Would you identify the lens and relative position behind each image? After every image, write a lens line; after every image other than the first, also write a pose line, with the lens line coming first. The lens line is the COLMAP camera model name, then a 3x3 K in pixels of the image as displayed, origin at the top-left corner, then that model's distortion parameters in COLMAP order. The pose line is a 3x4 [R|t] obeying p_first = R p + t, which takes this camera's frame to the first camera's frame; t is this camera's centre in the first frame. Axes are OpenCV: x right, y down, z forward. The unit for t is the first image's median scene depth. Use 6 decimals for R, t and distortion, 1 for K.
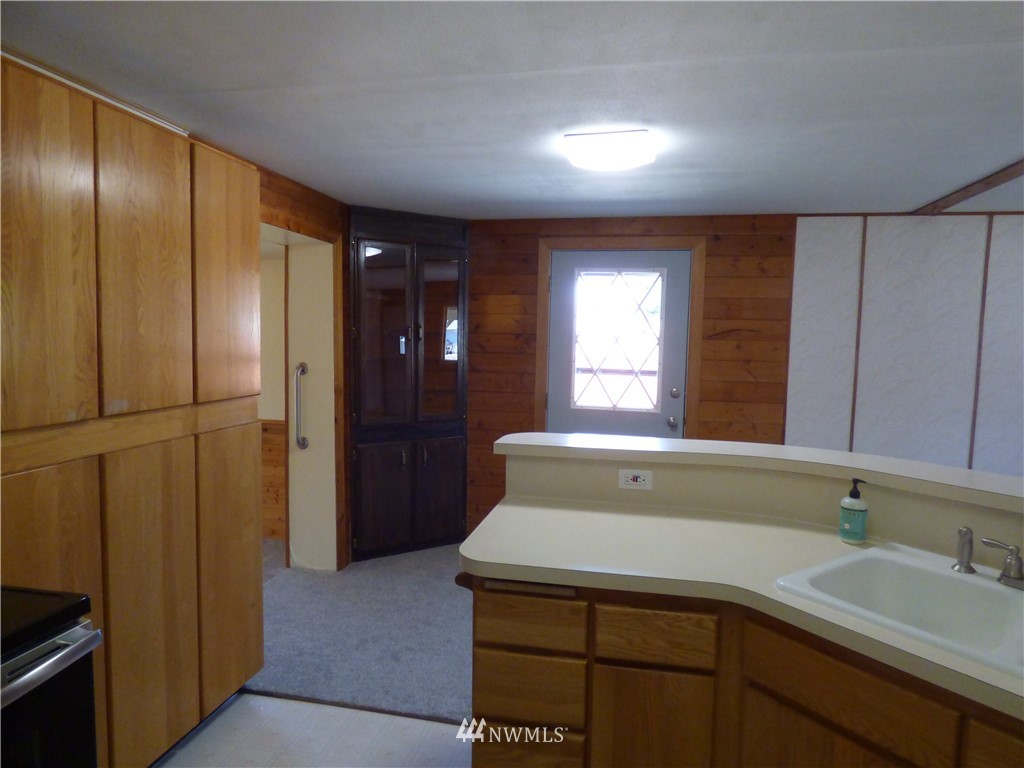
lens RADIAL K [[621.8, 0, 514.3], [0, 621.8, 379.4], [0, 0, 1]] dist [-0.005396, -0.011591]
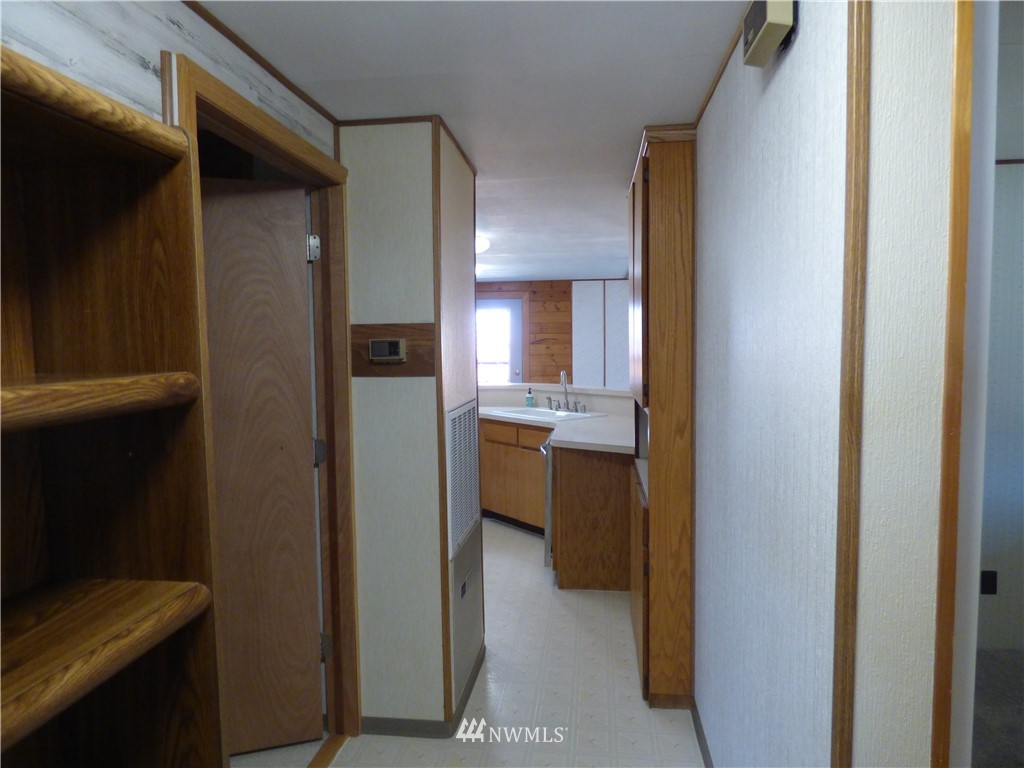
lens RADIAL K [[621.8, 0, 512.7], [0, 621.8, 382.2], [0, 0, 1]] dist [-0.005396, -0.011591]
pose [[0.995670, -0.041332, 0.083262, 0.085955], [0.042061, 0.999090, -0.007021, 0.065034], [-0.082896, 0.010493, 0.996503, -0.933632]]
